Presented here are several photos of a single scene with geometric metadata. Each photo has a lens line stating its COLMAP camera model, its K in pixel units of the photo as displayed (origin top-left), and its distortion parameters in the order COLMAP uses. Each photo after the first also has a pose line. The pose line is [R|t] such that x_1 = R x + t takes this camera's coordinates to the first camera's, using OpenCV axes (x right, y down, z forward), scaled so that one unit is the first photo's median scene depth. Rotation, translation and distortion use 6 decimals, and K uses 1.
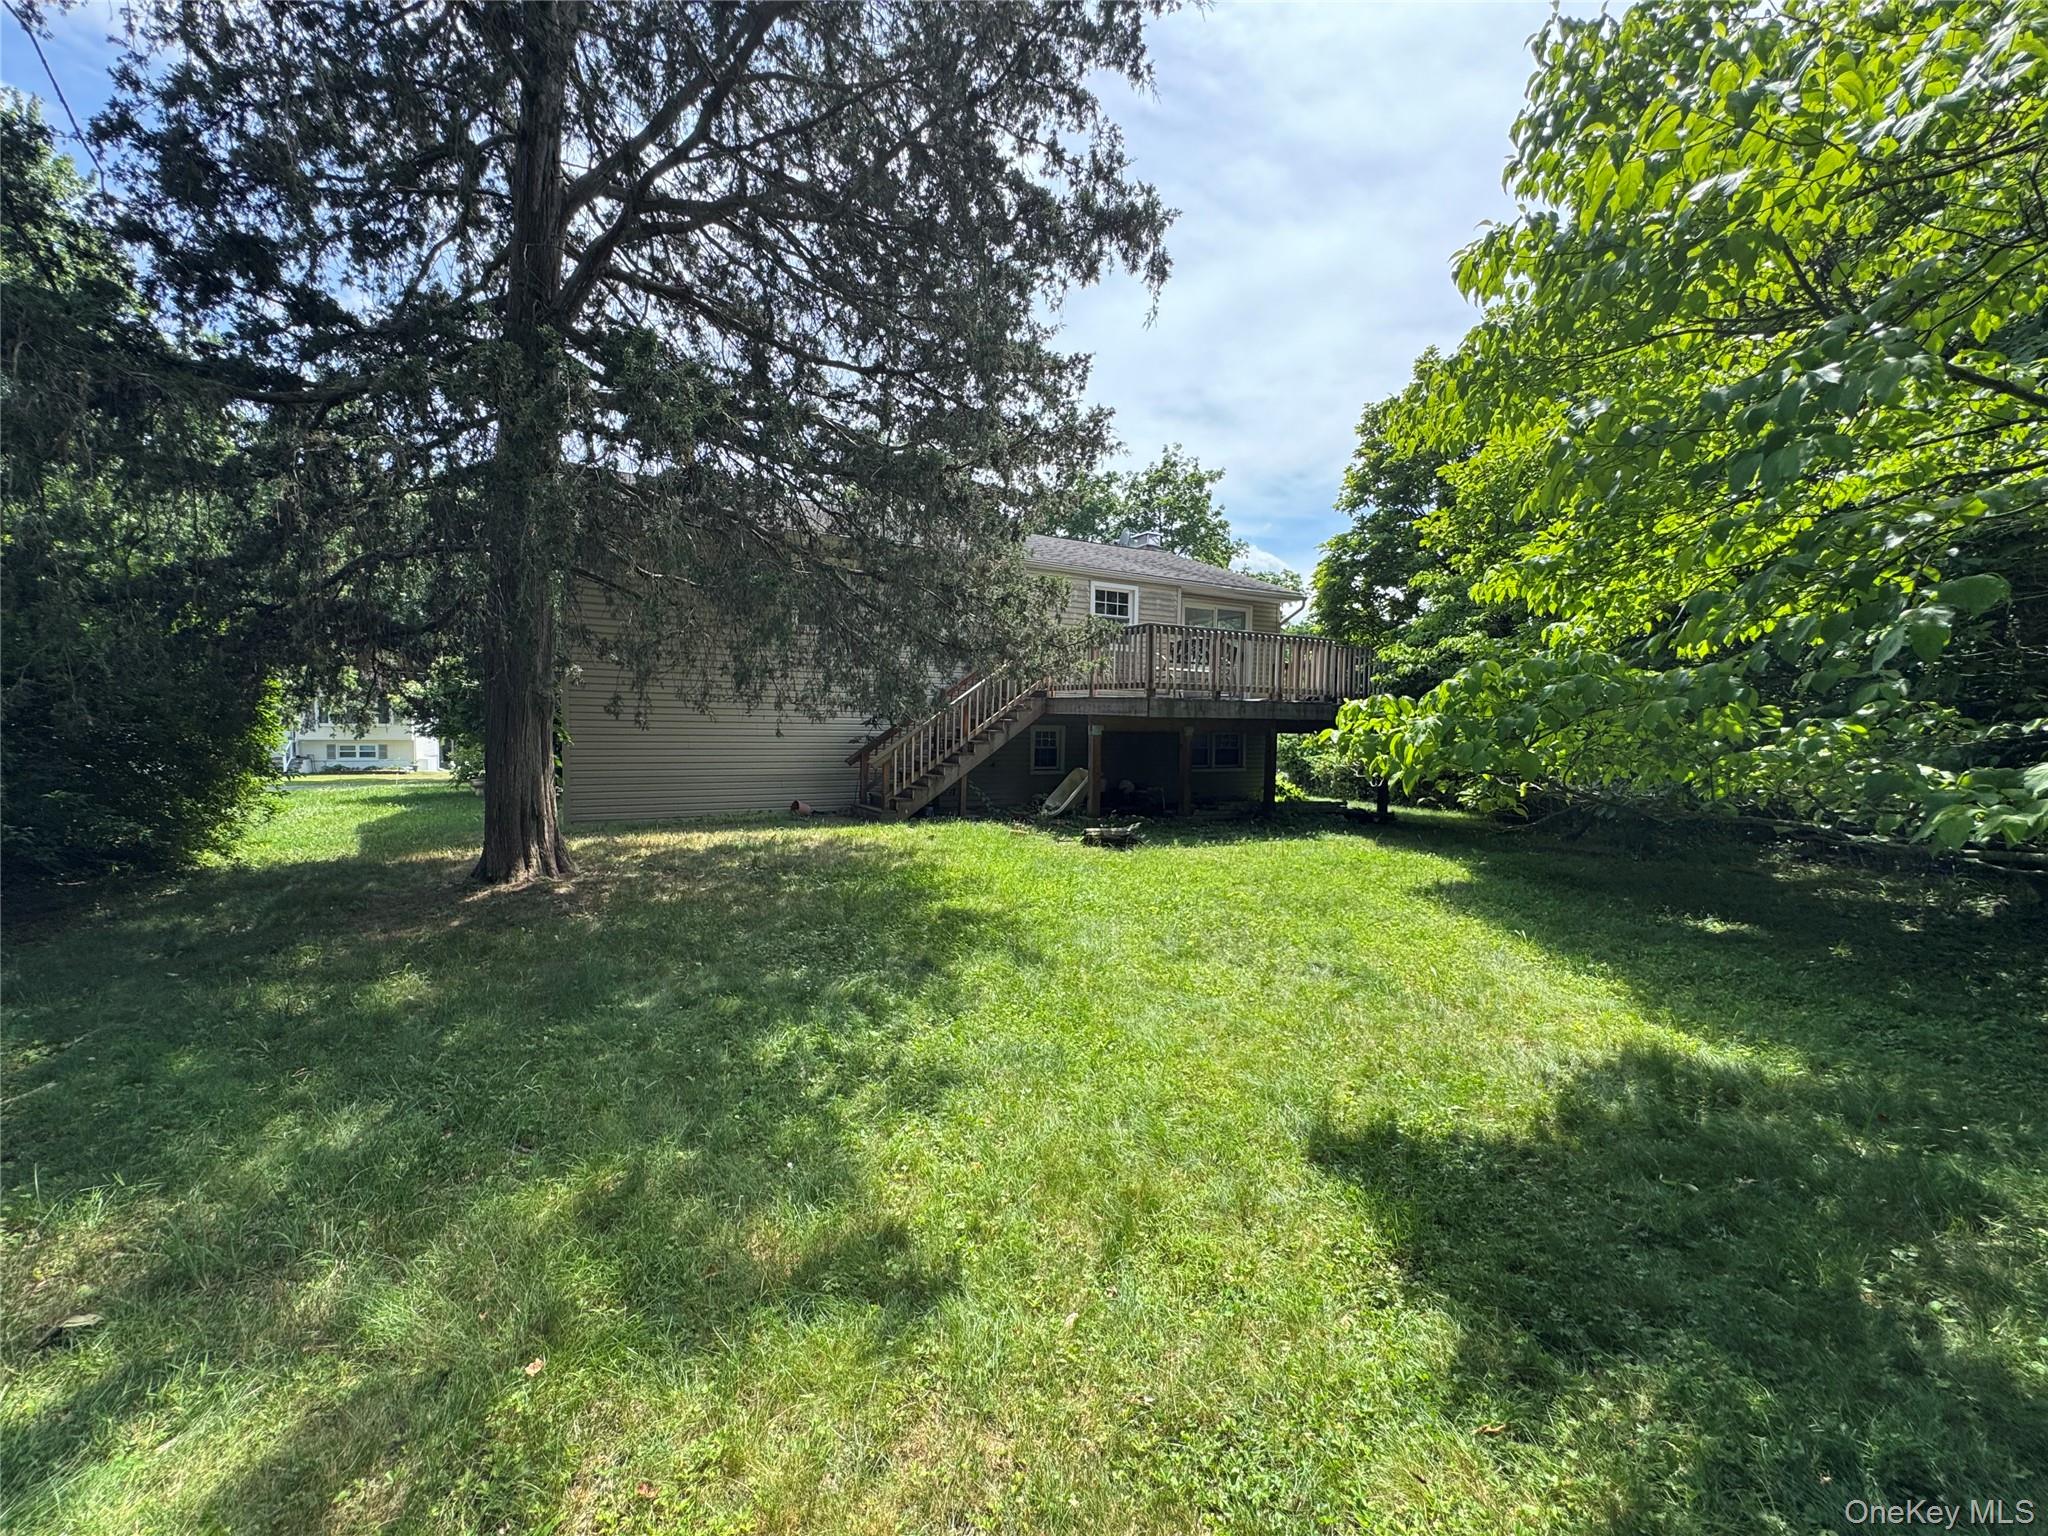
lens RADIAL K [[821.0, 0, 1030.7], [0, 821.0, 768.4], [0, 0, 1]] dist [-0.002525, 0.000515]
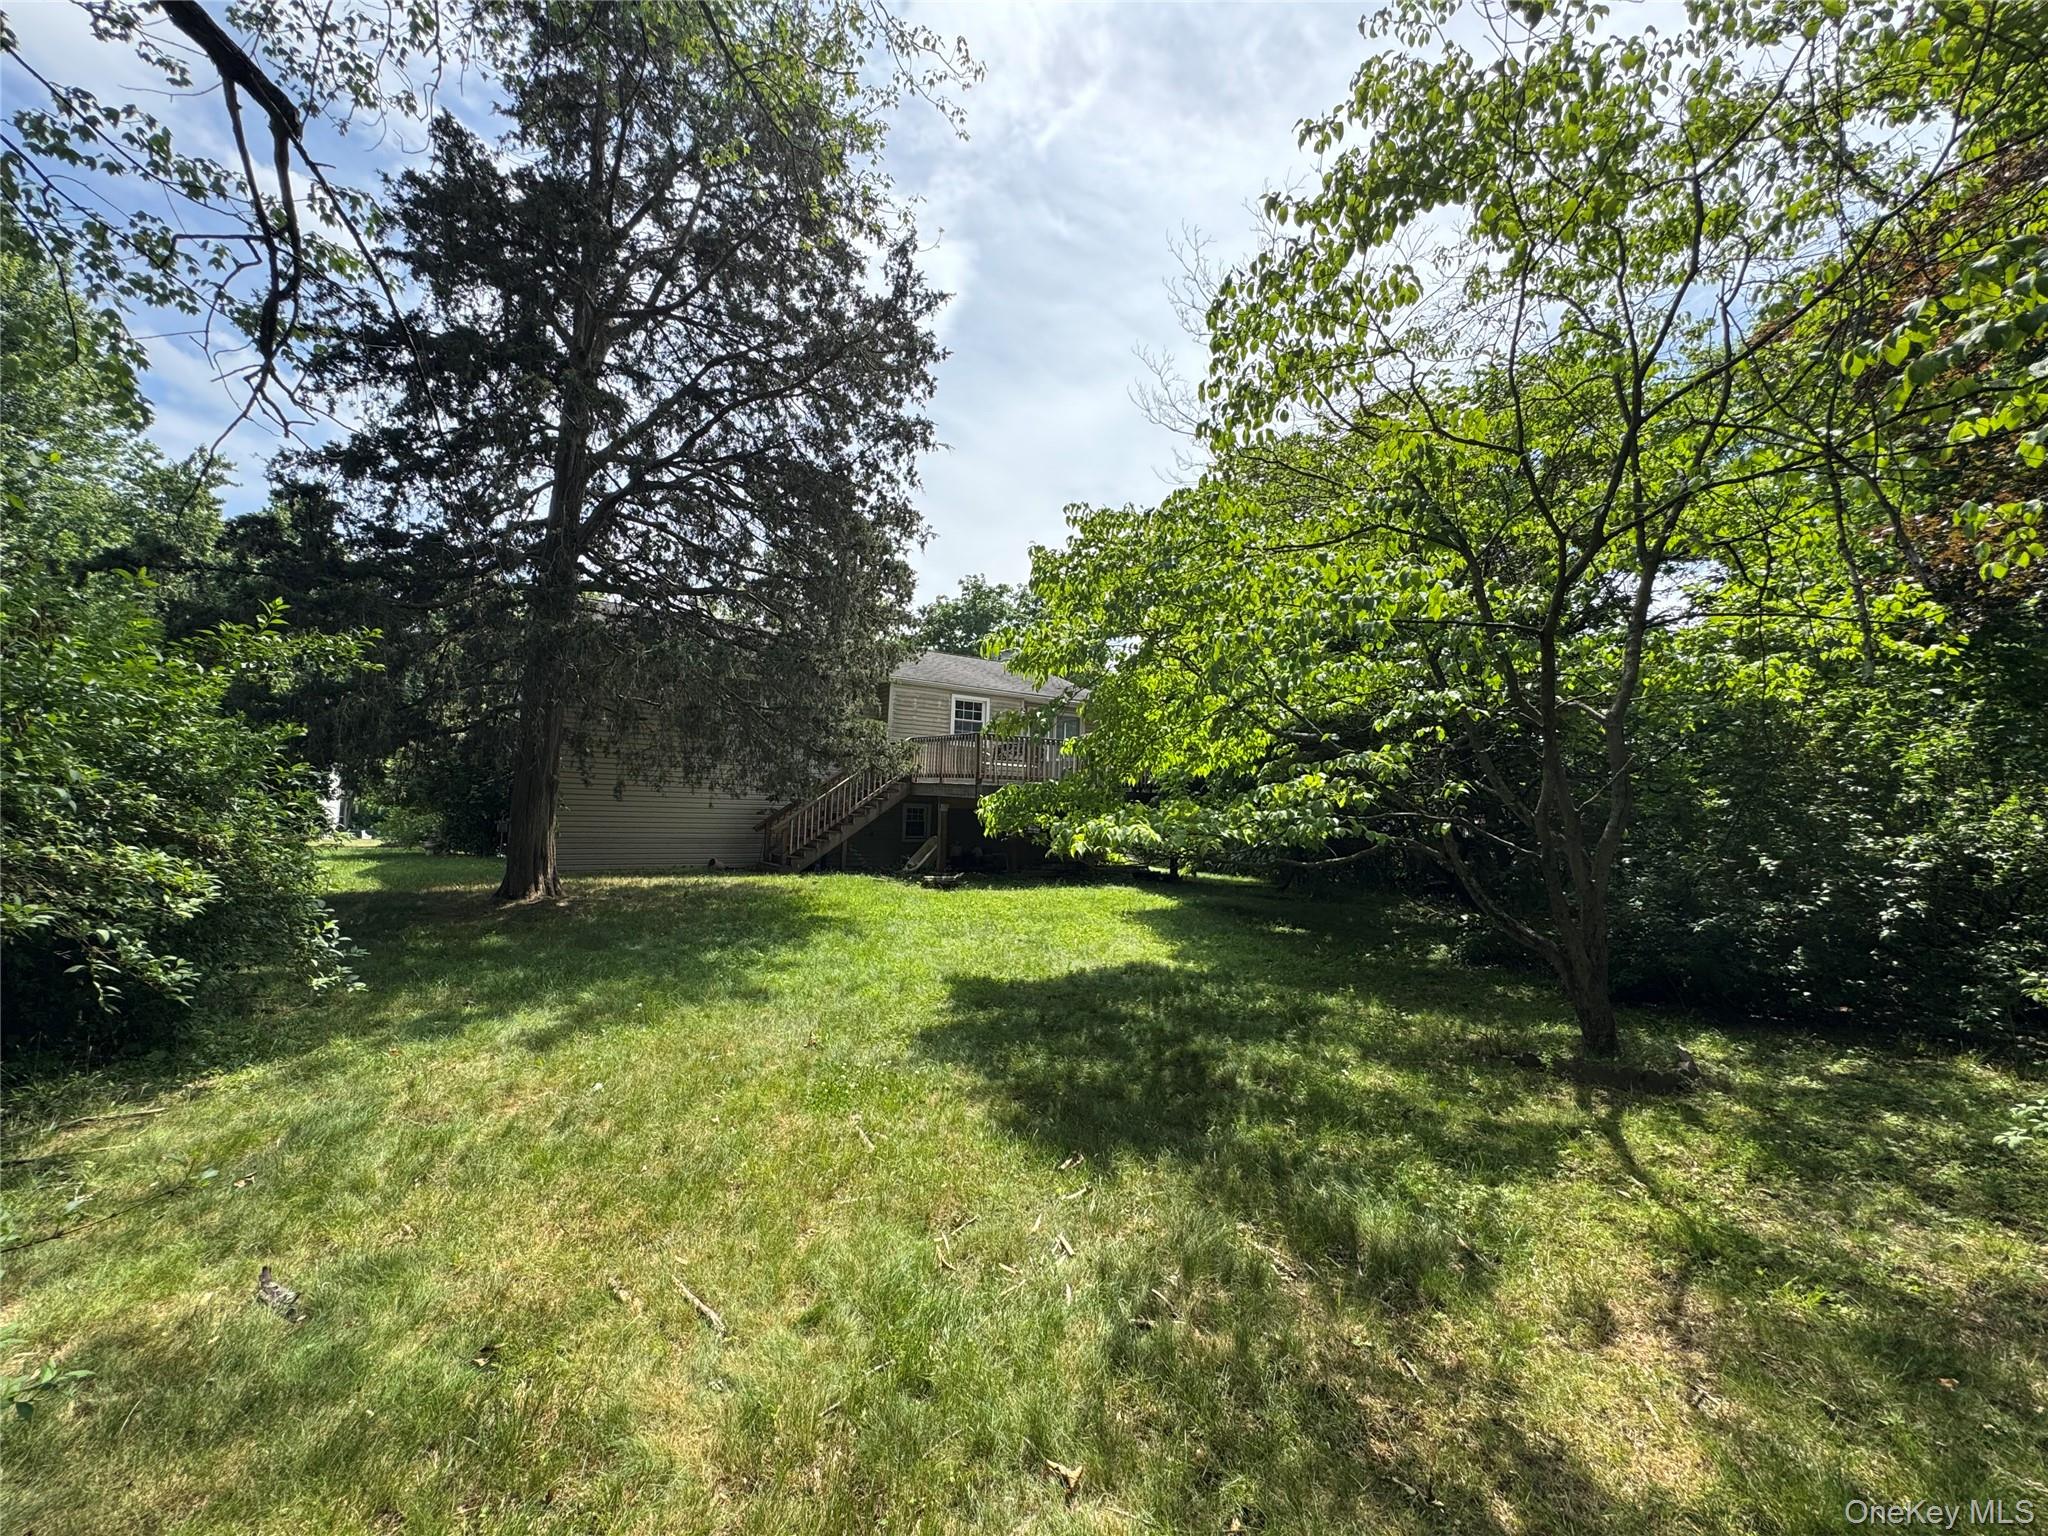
lens RADIAL K [[821.0, 0, 1015.9], [0, 821.0, 764.0], [0, 0, 1]] dist [-0.002525, 0.000515]
pose [[0.996341, 0.020259, 0.083029, 0.095837], [-0.011669, 0.994647, -0.102671, 0.022085], [-0.084665, 0.101327, 0.991244, -0.410520]]
